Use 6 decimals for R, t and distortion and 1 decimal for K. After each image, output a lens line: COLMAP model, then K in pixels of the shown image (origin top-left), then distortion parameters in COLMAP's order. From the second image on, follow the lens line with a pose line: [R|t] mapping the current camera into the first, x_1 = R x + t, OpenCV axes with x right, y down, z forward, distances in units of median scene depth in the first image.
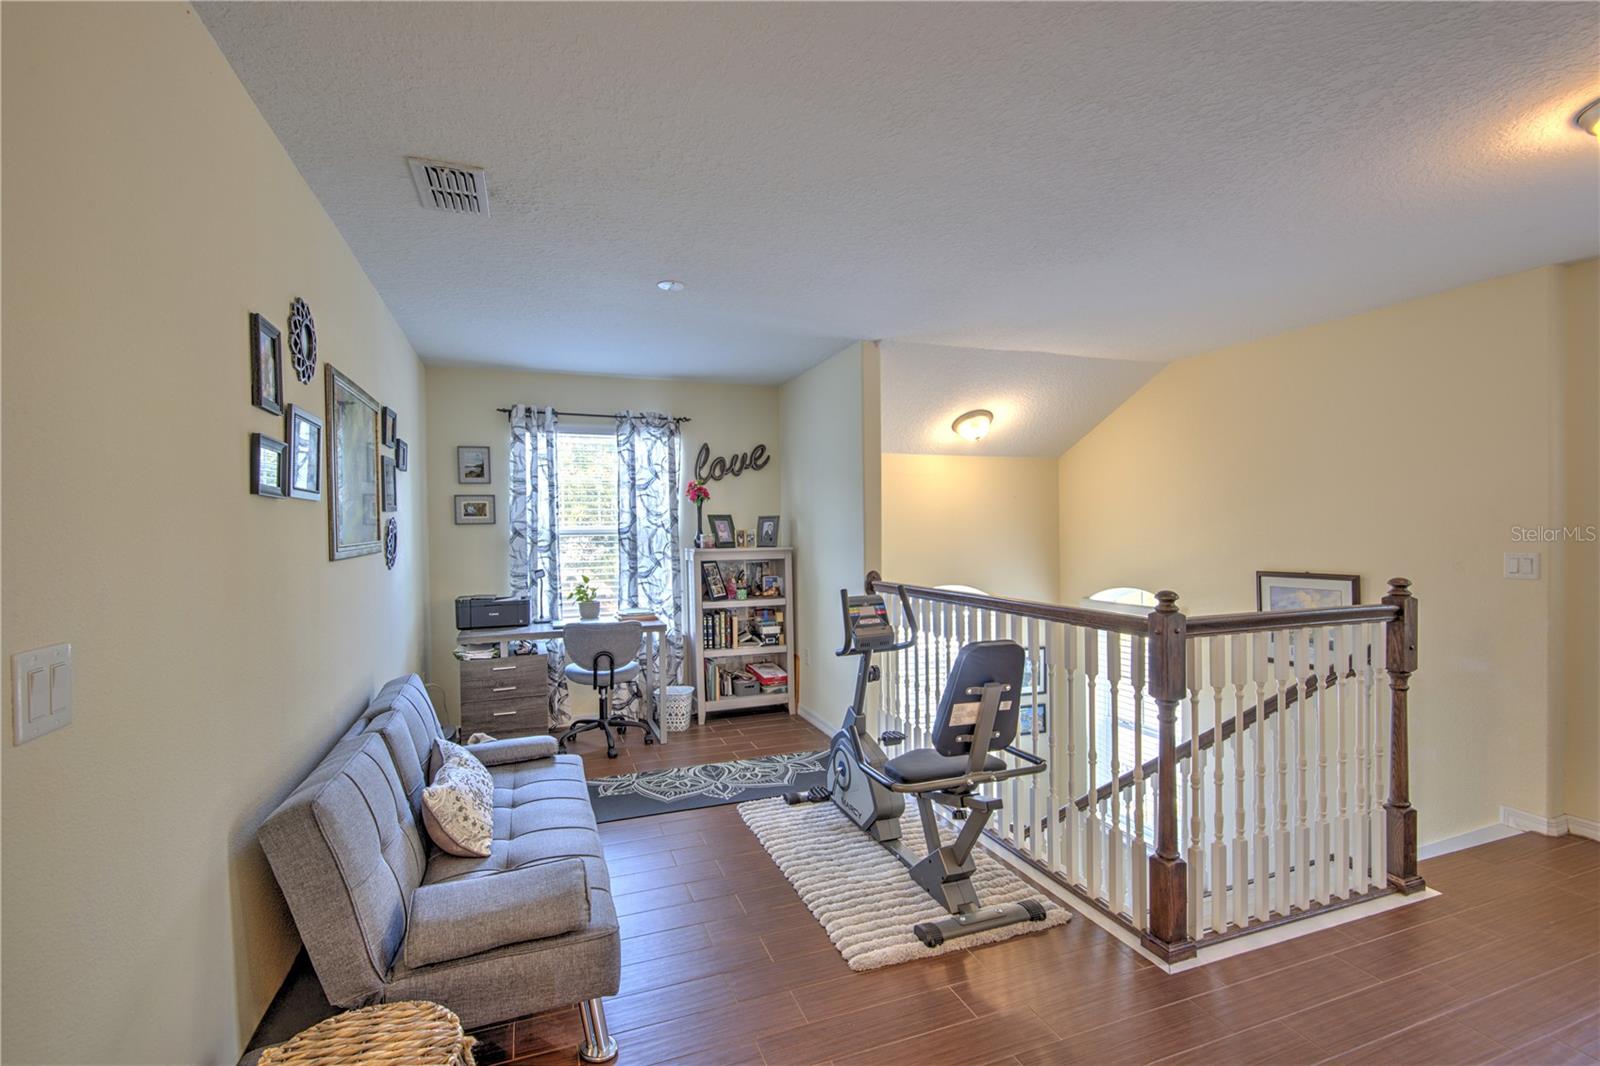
lens RADIAL K [[716.0, 0, 796.5], [0, 716.0, 539.9], [0, 0, 1]] dist [0.006268, -0.004378]
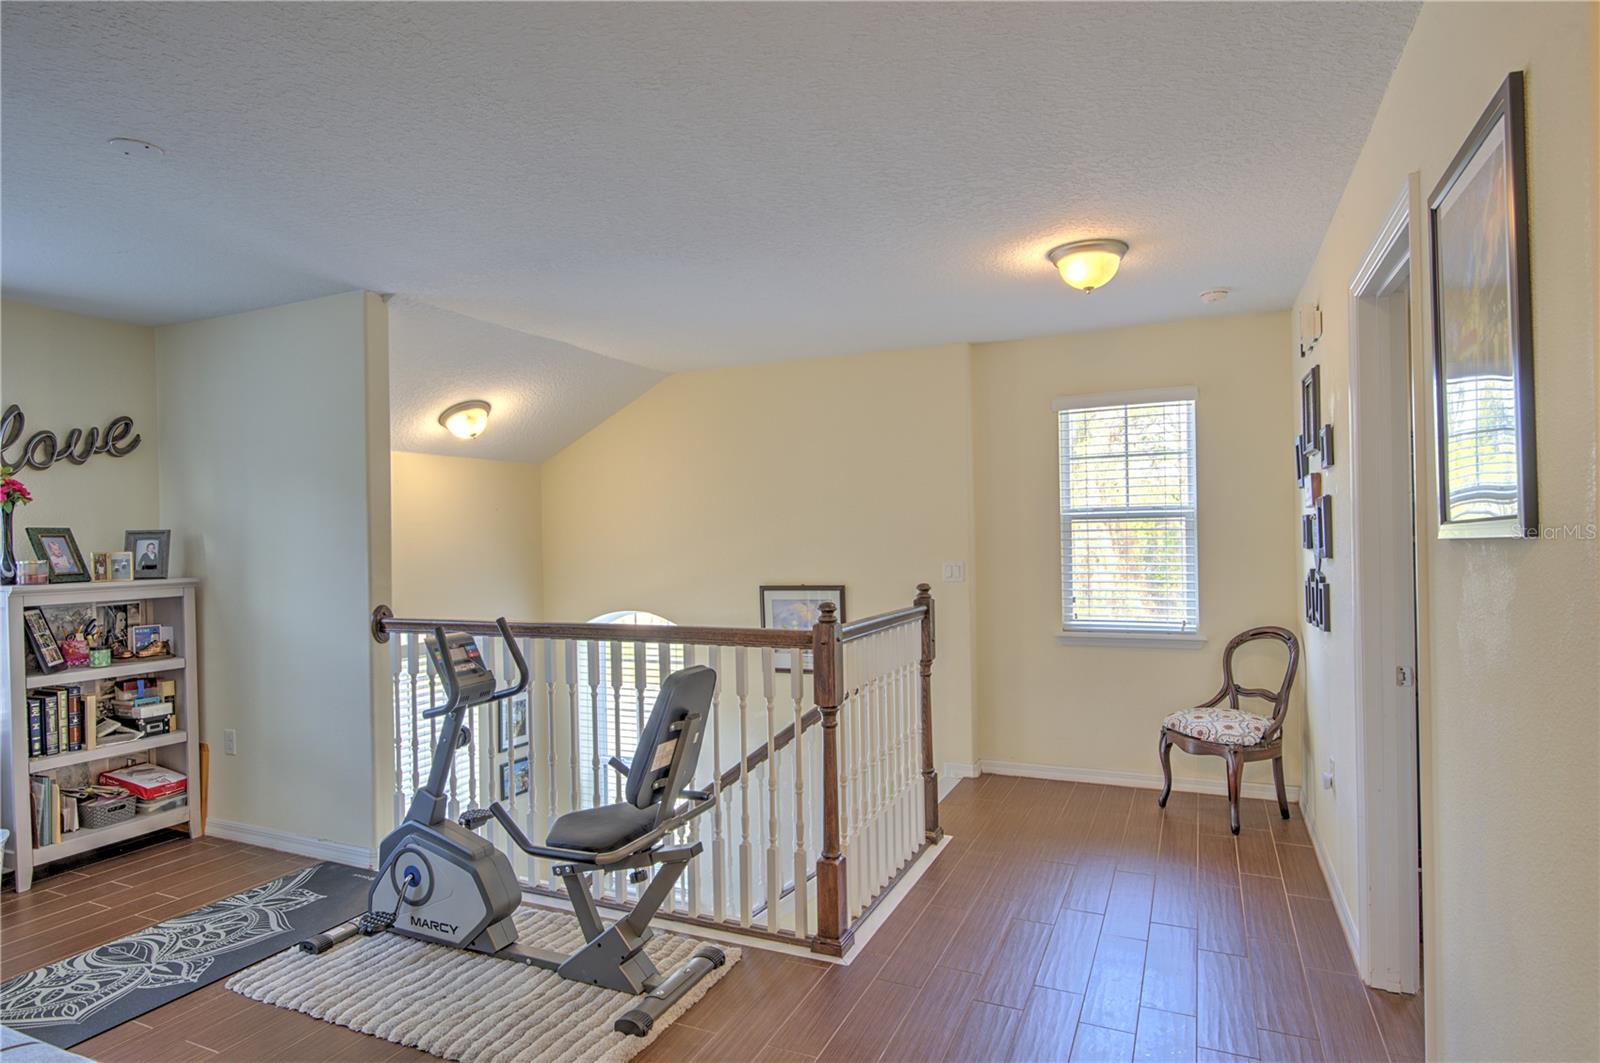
lens RADIAL K [[877.0, 0, 796.5], [0, 877.0, 532.5], [0, 0, 1]] dist [0.000417, -0.001387]
pose [[0.706150, 0.004040, 0.708051, -0.264134], [0.020517, 0.999447, -0.026164, 0.001017], [-0.707765, 0.033003, 0.705677, 0.073795]]
